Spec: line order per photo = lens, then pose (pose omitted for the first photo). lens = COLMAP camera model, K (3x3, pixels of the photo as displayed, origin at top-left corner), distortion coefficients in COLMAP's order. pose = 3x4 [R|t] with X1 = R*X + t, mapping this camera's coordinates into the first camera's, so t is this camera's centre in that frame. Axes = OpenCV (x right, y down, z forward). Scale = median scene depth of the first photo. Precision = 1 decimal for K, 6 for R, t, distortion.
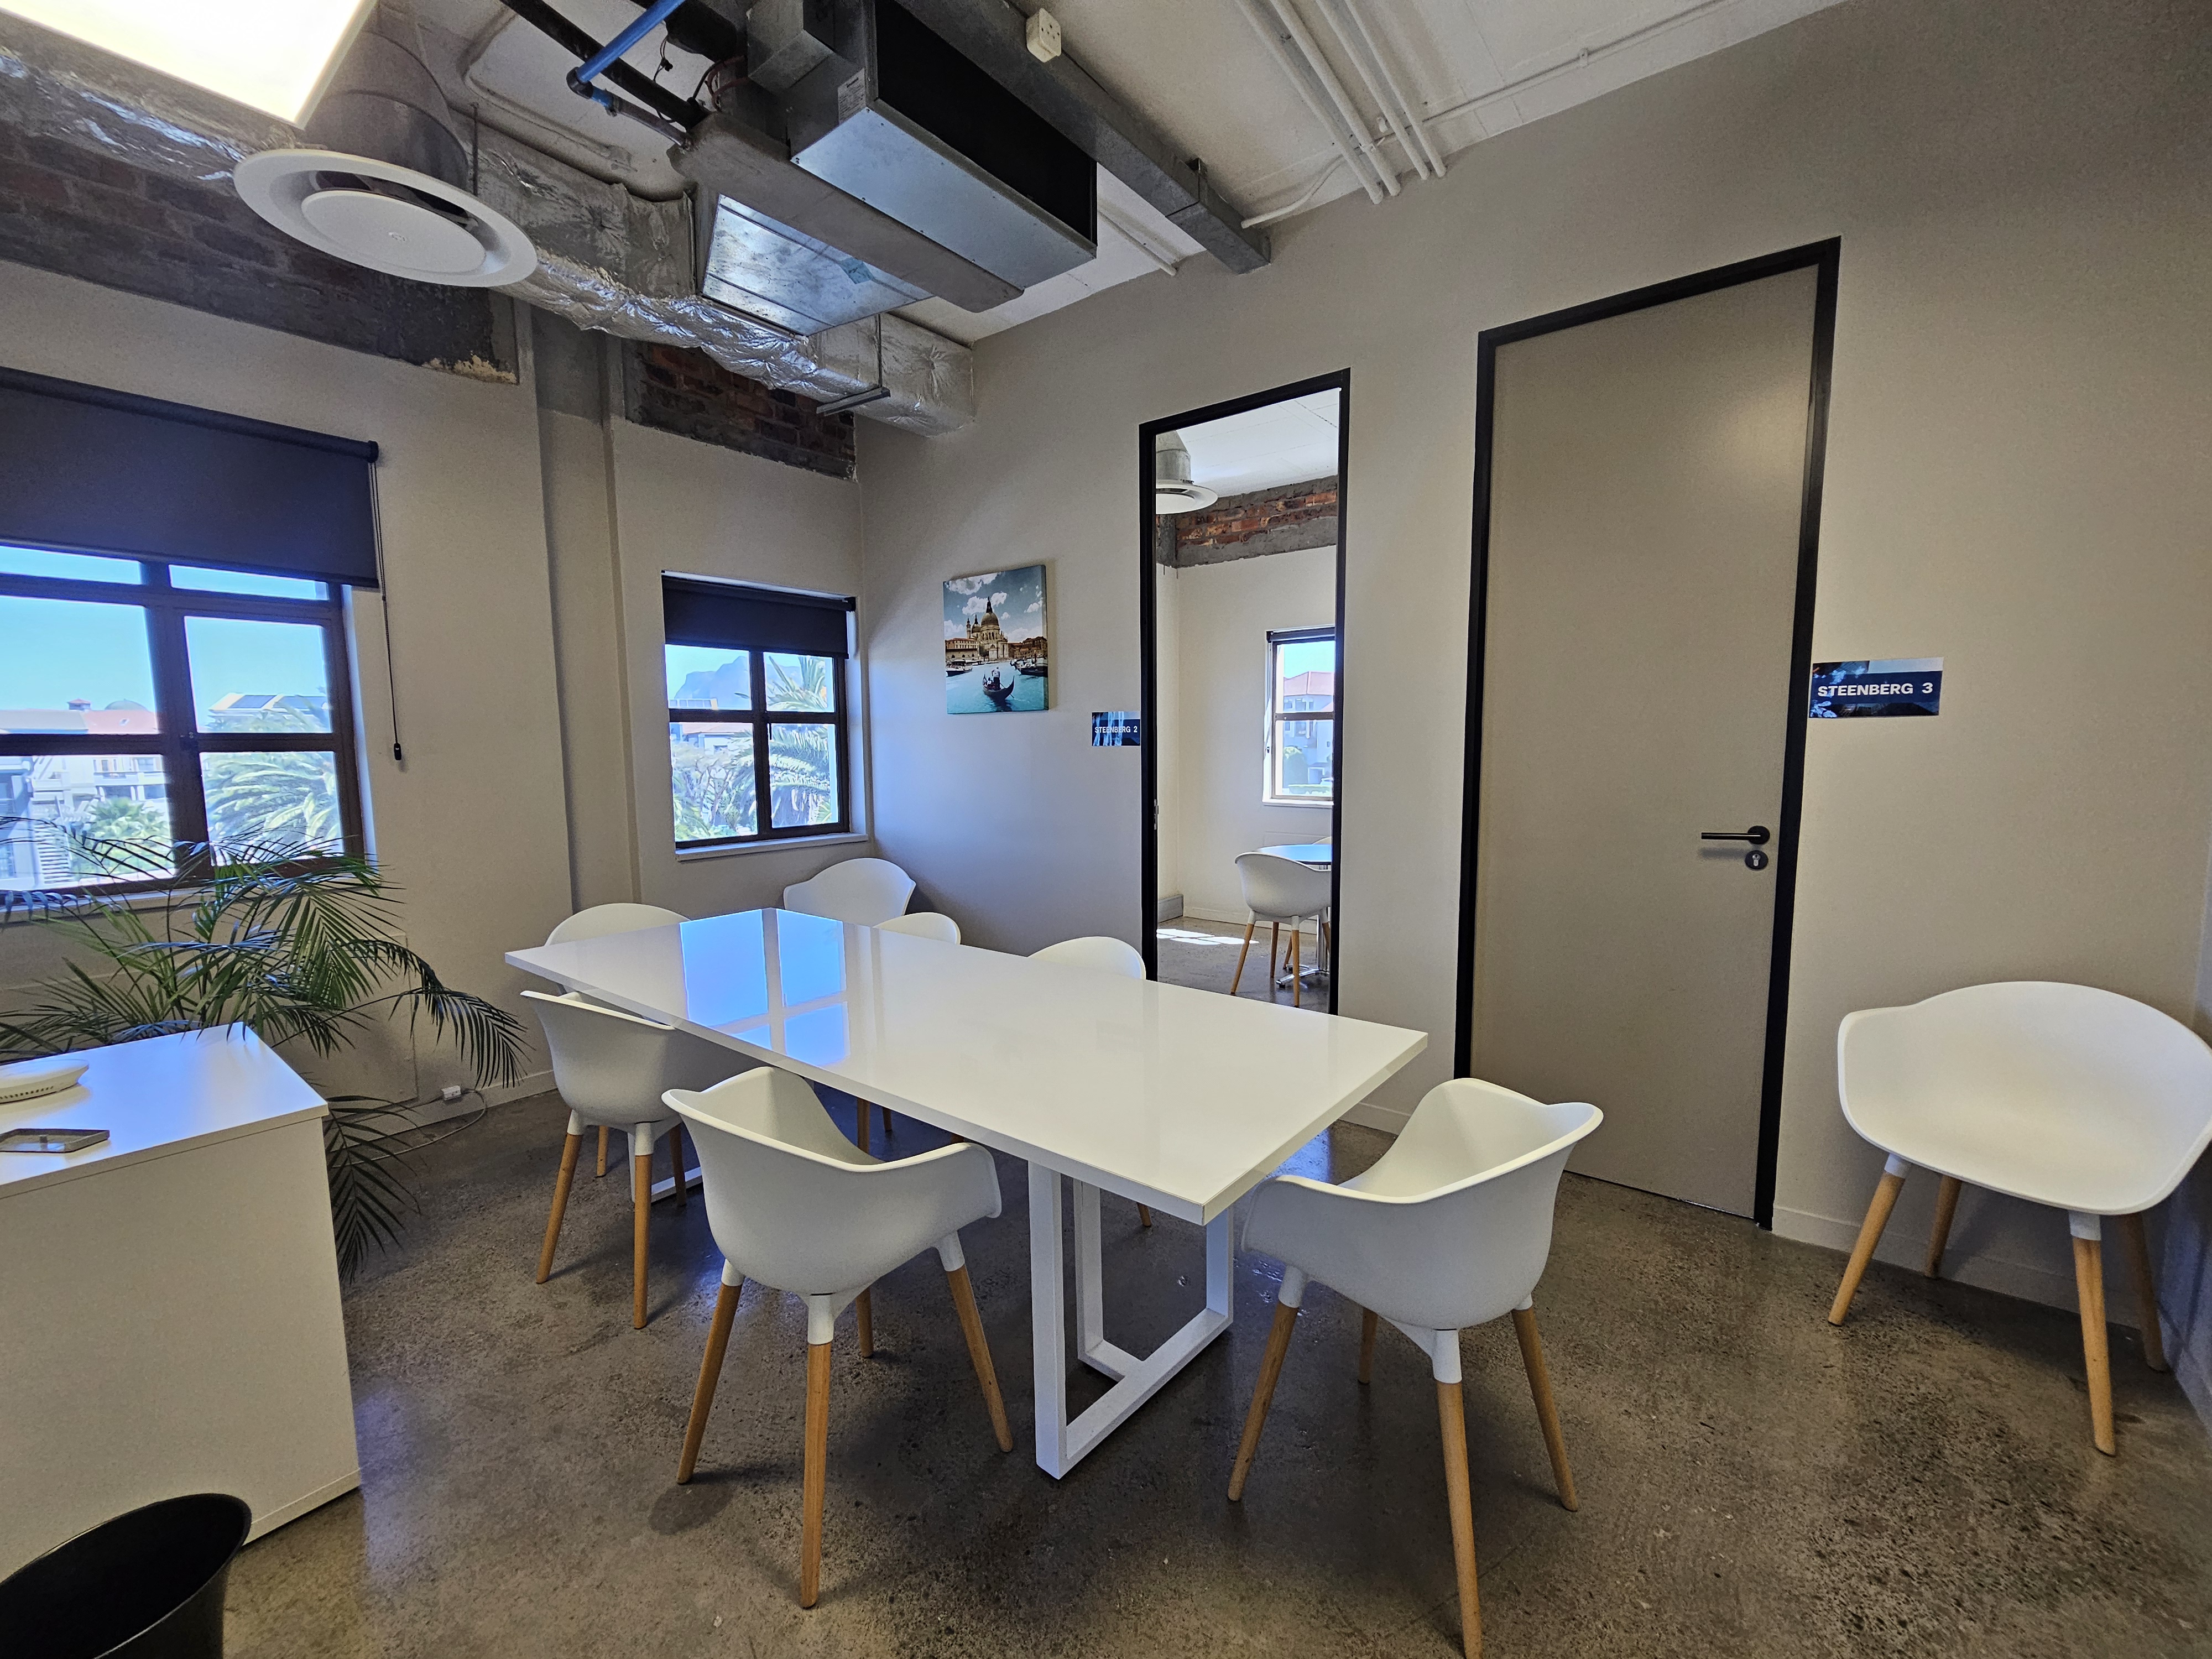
lens RADIAL K [[908.3, 0, 1104.0], [0, 908.3, 840.0], [0, 0, 1]] dist [-0.001838, -0.000817]
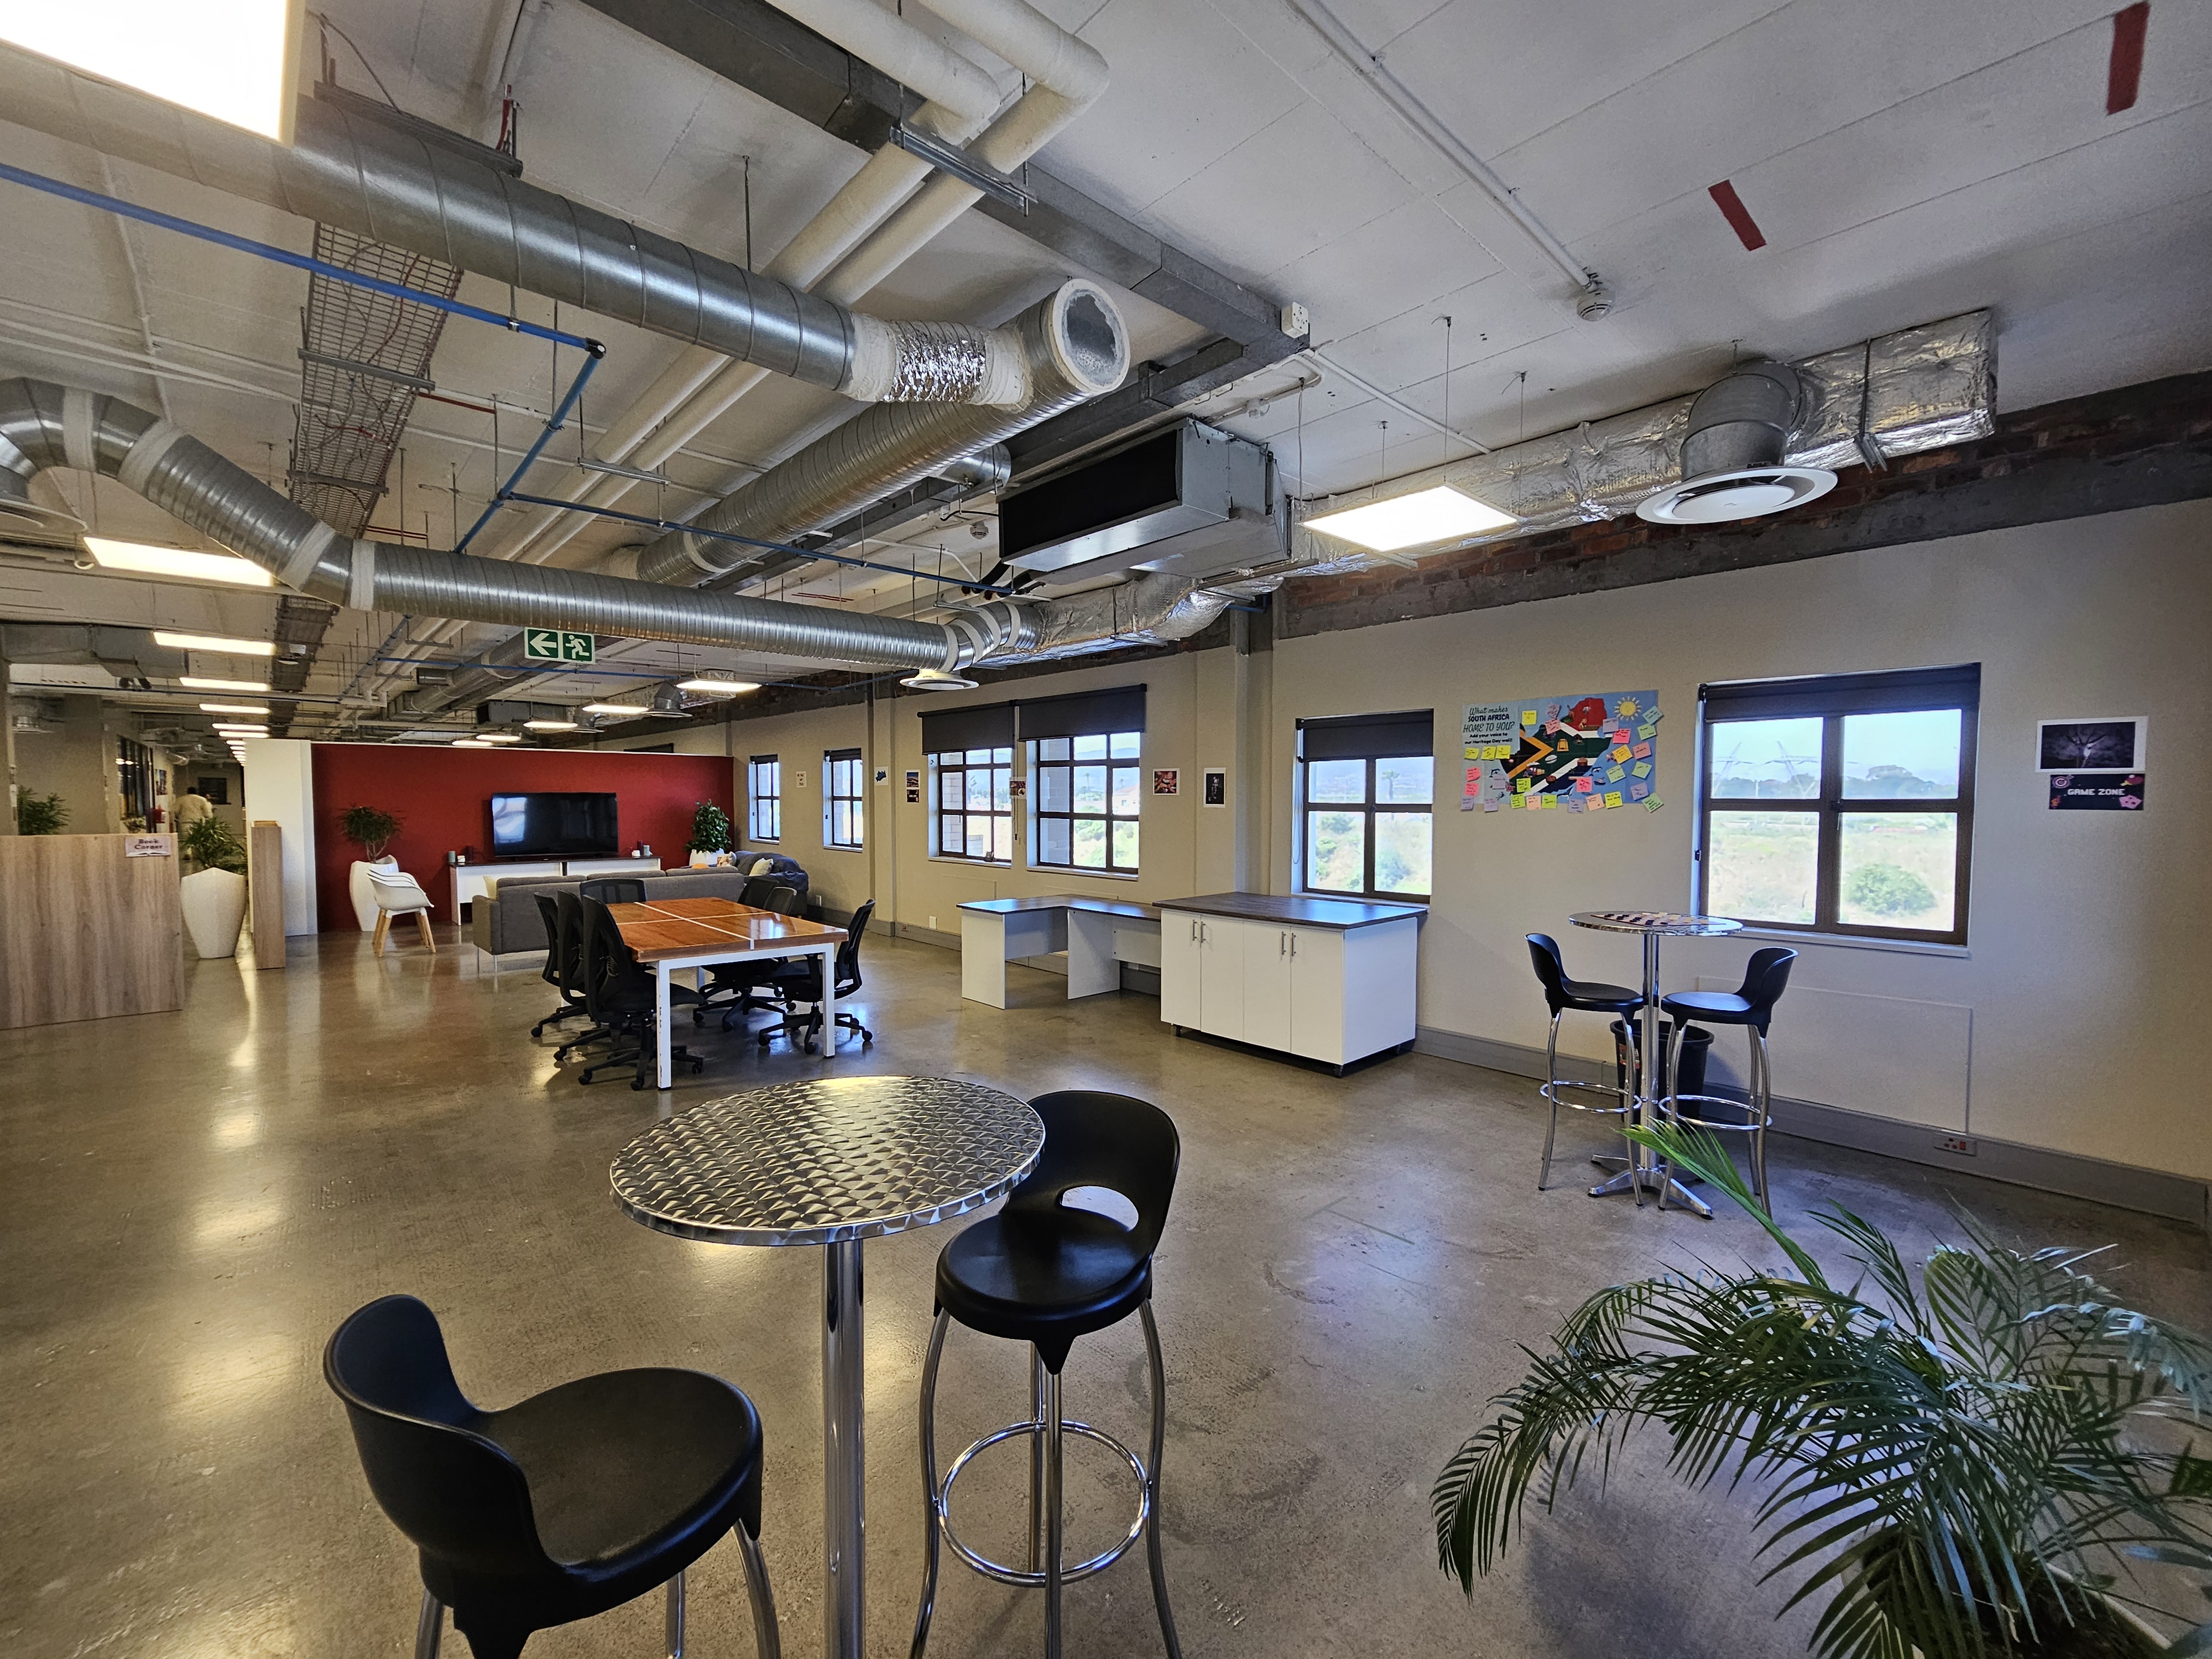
lens RADIAL K [[908.3, 0, 1104.0], [0, 908.3, 840.0], [0, 0, 1]] dist [-0.001838, -0.000817]
pose [[-0.167423, 0.054955, -0.984352, 1.164346], [-0.103704, 0.991924, 0.073016, -0.166116], [0.980416, 0.114306, -0.160372, 0.950406]]
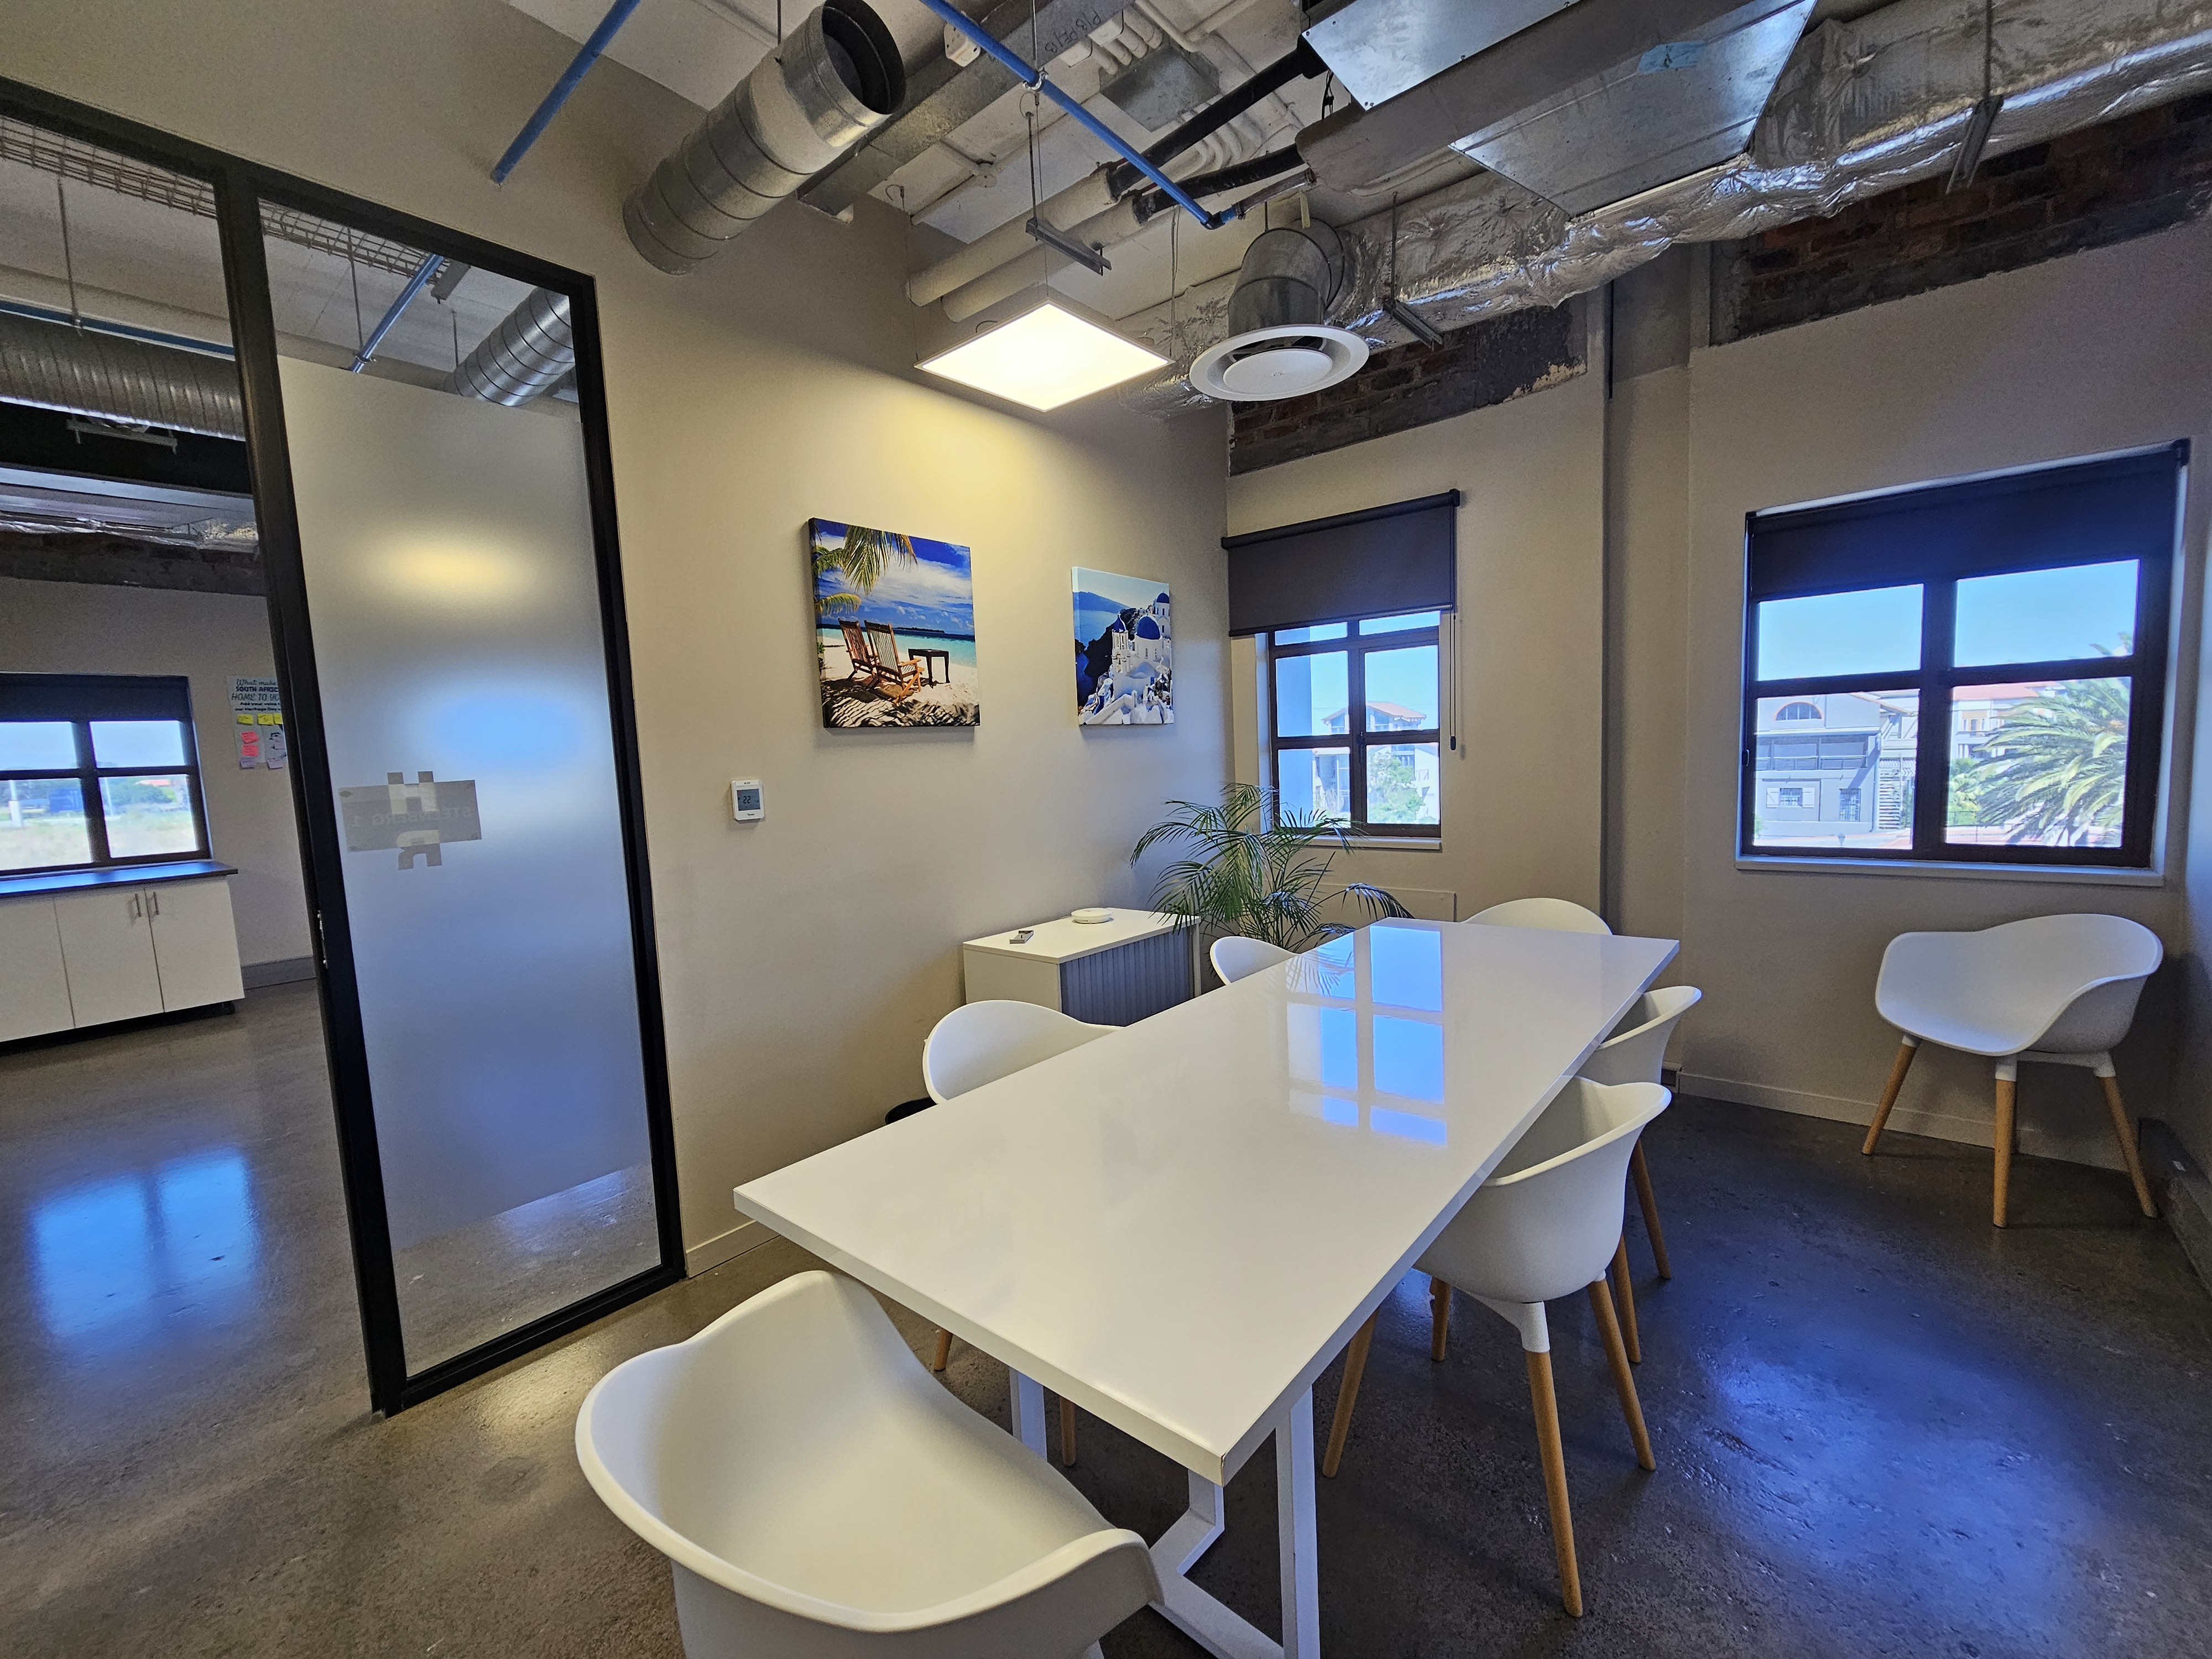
lens RADIAL K [[908.3, 0, 1104.0], [0, 908.3, 840.0], [0, 0, 1]] dist [-0.001838, -0.000817]
pose [[-0.031372, 0.107134, -0.993750, 0.371480], [-0.060693, 0.992200, 0.108883, -0.059039], [0.997663, 0.063729, -0.024625, 0.463221]]
